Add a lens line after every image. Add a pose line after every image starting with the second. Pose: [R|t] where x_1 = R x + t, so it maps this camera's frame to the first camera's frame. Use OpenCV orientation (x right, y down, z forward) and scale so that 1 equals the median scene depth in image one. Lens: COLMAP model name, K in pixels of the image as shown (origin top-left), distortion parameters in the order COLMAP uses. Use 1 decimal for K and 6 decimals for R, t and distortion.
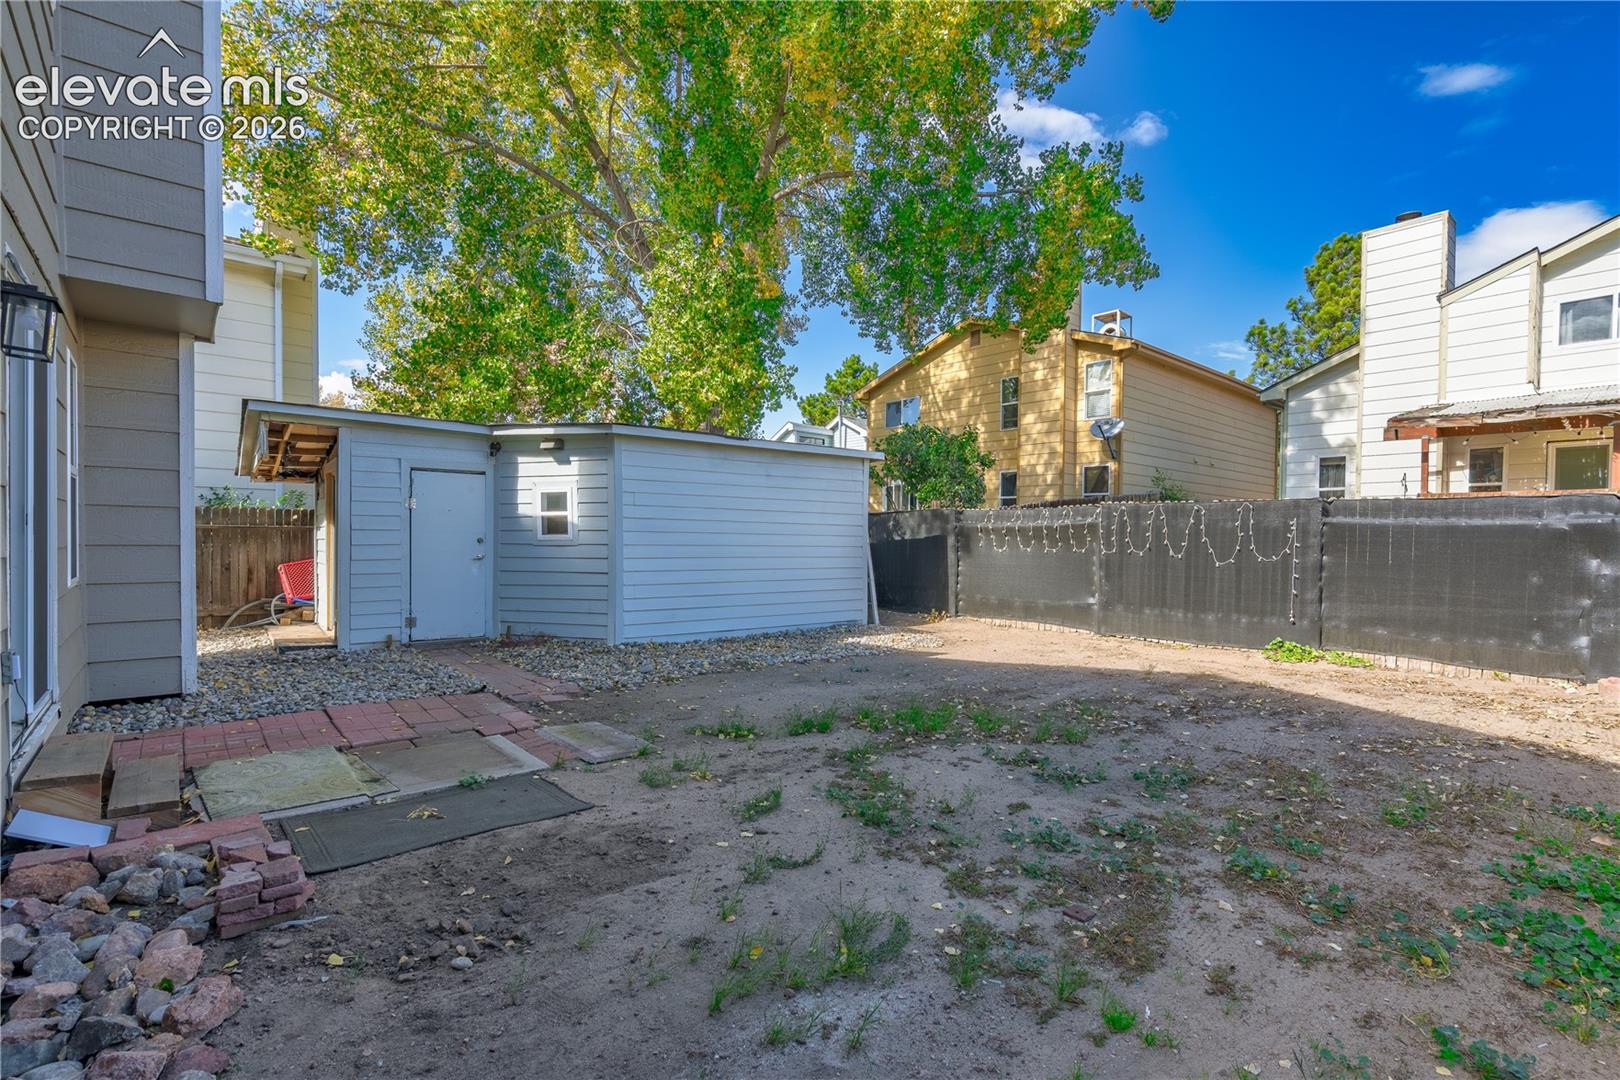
lens RADIAL K [[750.6, 0, 818.6], [0, 750.6, 544.6], [0, 0, 1]] dist [-0.000361, 0.000306]
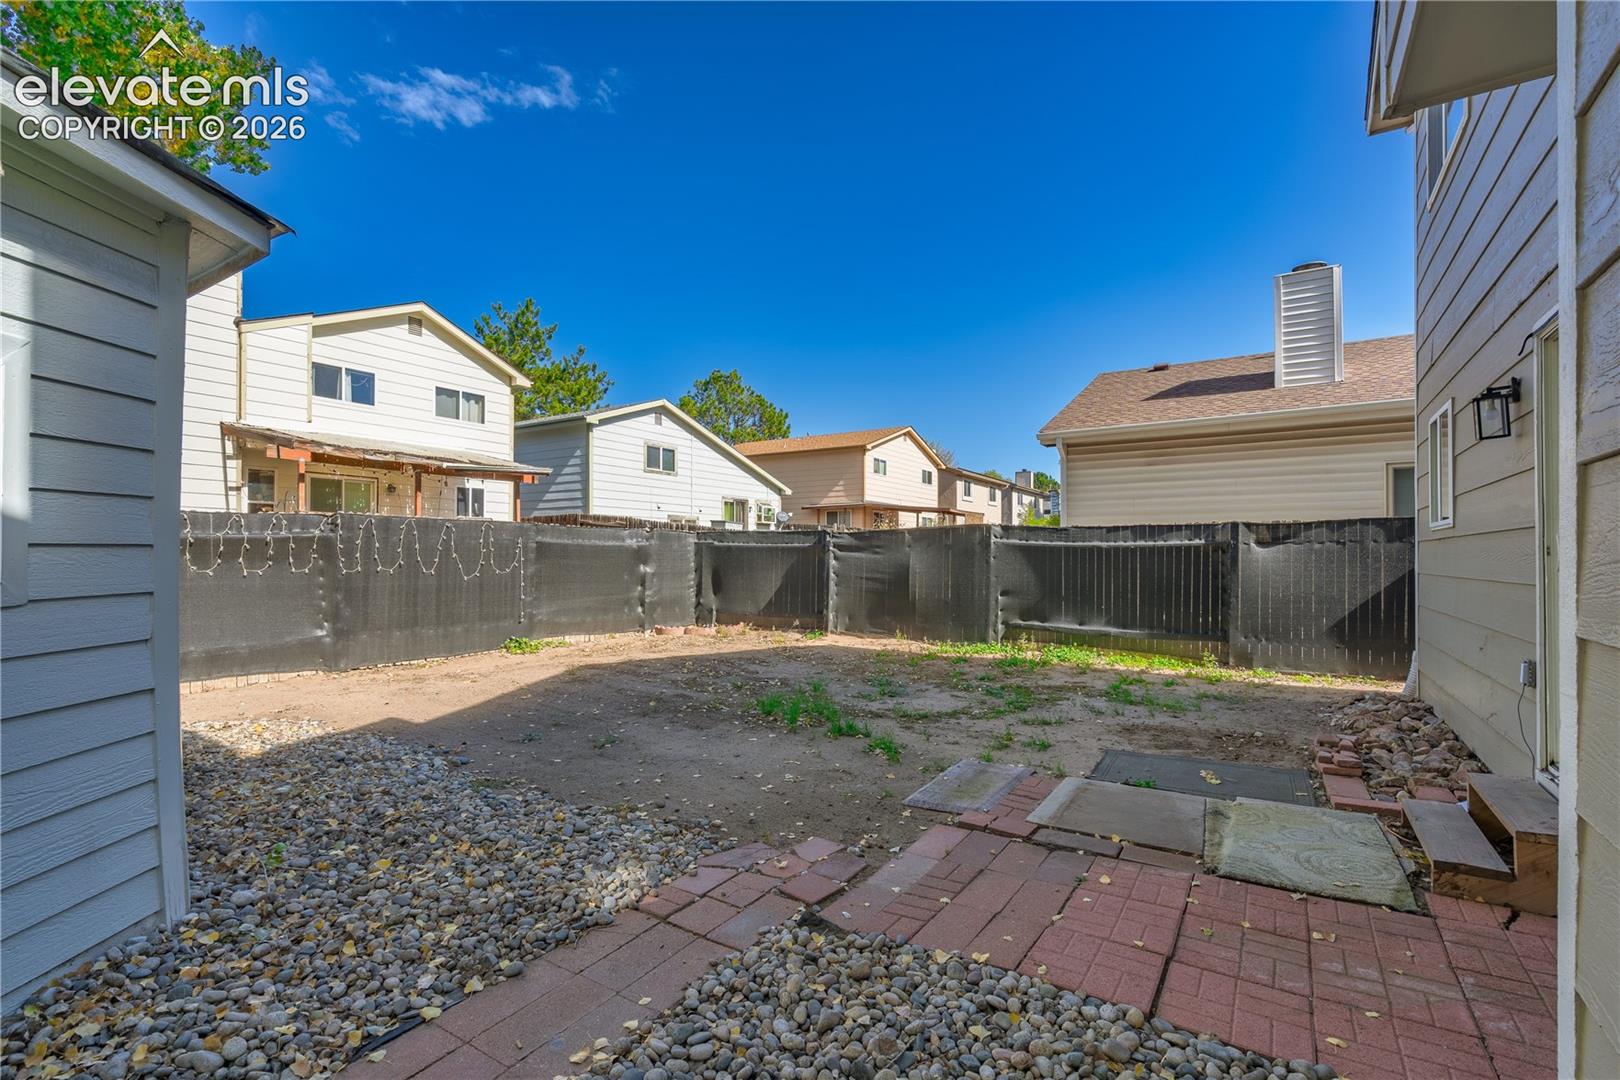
lens RADIAL K [[750.6, 0, 818.6], [0, 750.6, 544.6], [0, 0, 1]] dist [-0.000361, 0.000306]
pose [[-0.299904, 0.004913, 0.953957, -0.576332], [0.003987, 0.999984, -0.003897, -0.014401], [-0.953961, 0.002634, -0.299919, 0.751736]]
